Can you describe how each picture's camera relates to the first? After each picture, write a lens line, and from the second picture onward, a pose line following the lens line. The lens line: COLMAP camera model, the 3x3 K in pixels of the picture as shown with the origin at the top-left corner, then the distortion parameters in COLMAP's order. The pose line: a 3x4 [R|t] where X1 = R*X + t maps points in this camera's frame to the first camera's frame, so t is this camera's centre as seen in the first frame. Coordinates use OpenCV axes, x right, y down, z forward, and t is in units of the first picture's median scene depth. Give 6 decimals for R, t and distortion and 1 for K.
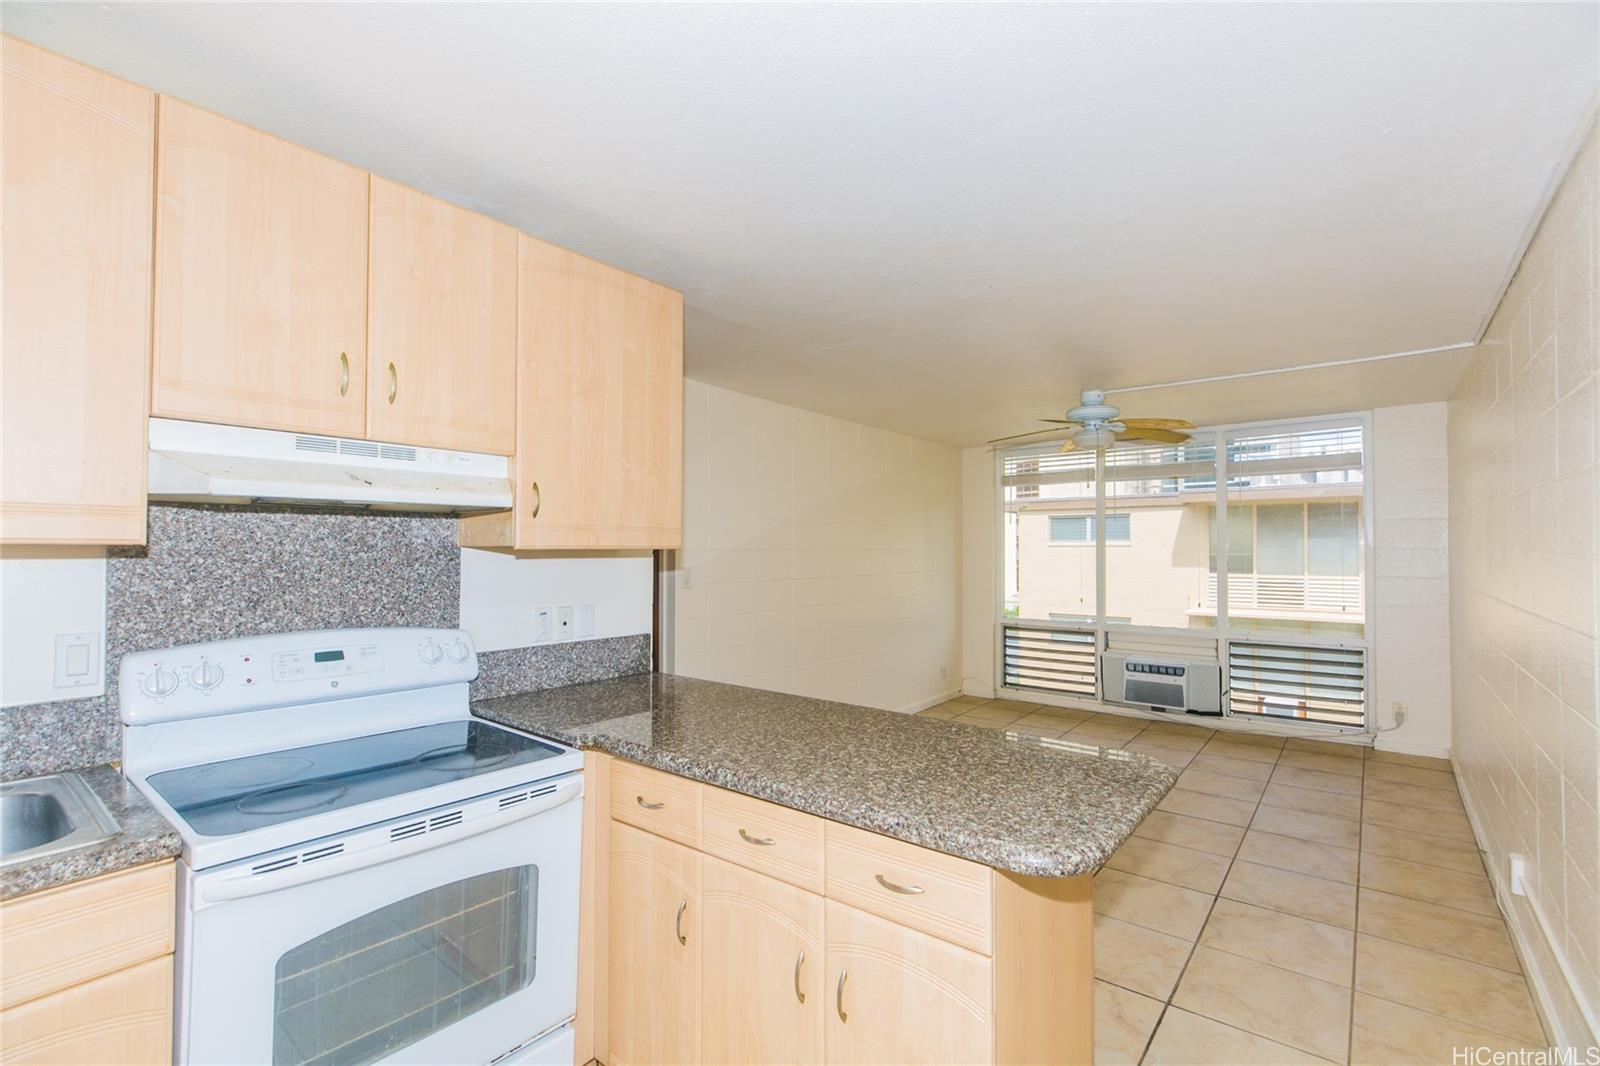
lens RADIAL K [[723.7, 0, 817.3], [0, 723.7, 525.7], [0, 0, 1]] dist [0.009385, -0.004671]
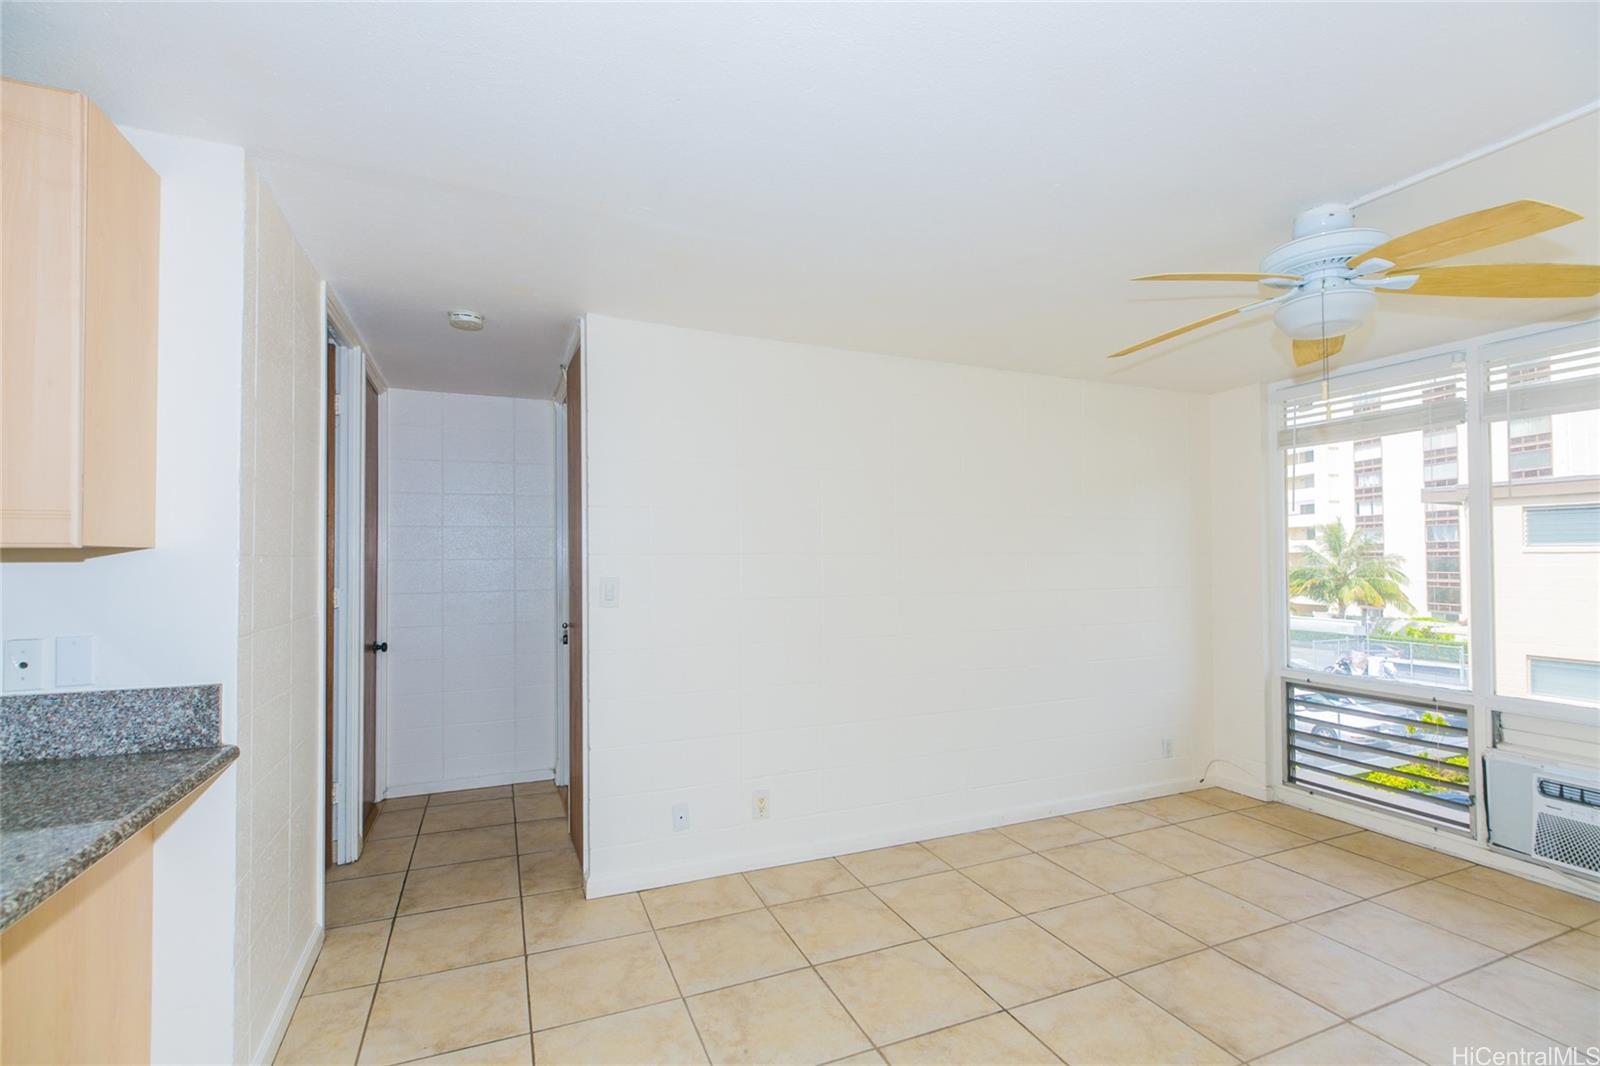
lens RADIAL K [[723.7, 0, 810.0], [0, 723.7, 542.5], [0, 0, 1]] dist [0.009385, -0.004671]
pose [[0.872284, -0.012364, -0.488842, 0.569310], [0.016883, 0.999846, 0.004837, 0.035124], [0.488707, -0.012472, 0.872359, 0.773994]]
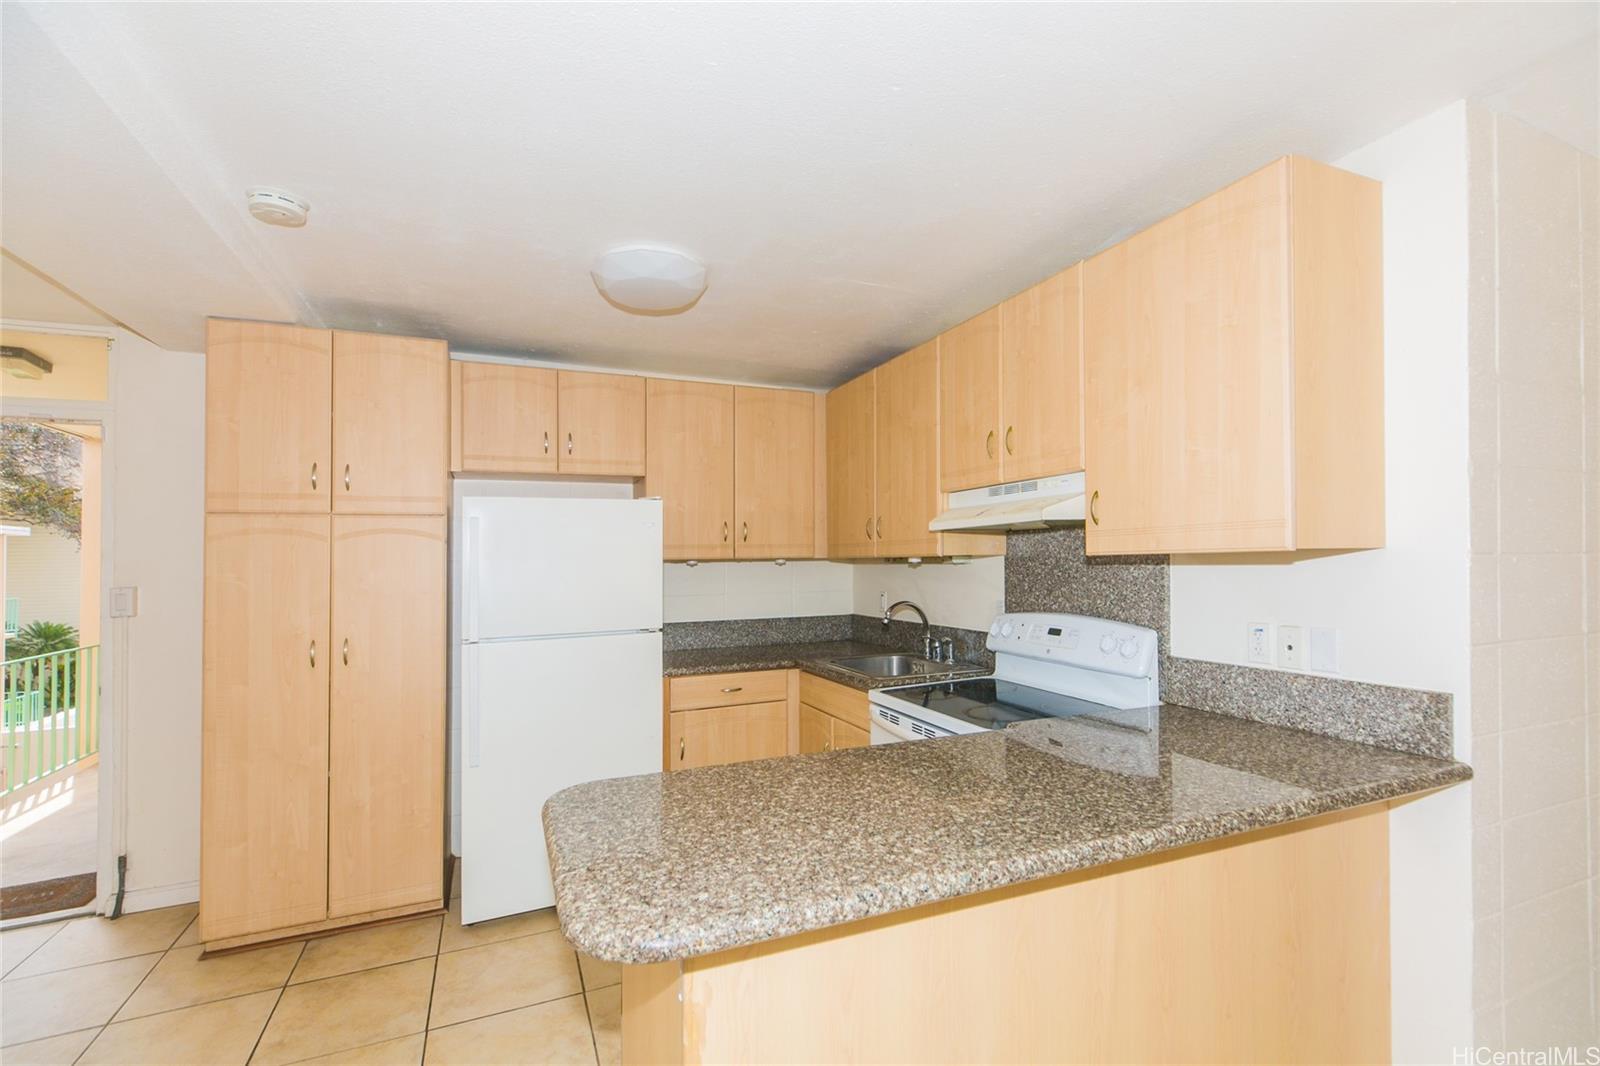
lens RADIAL K [[723.7, 0, 807.5], [0, 723.7, 537.2], [0, 0, 1]] dist [0.009385, -0.004671]
pose [[-0.483952, -0.024002, -0.874766, 0.580828], [0.042334, 0.997811, -0.050799, 0.034202], [0.874070, -0.061617, -0.481876, 0.923847]]
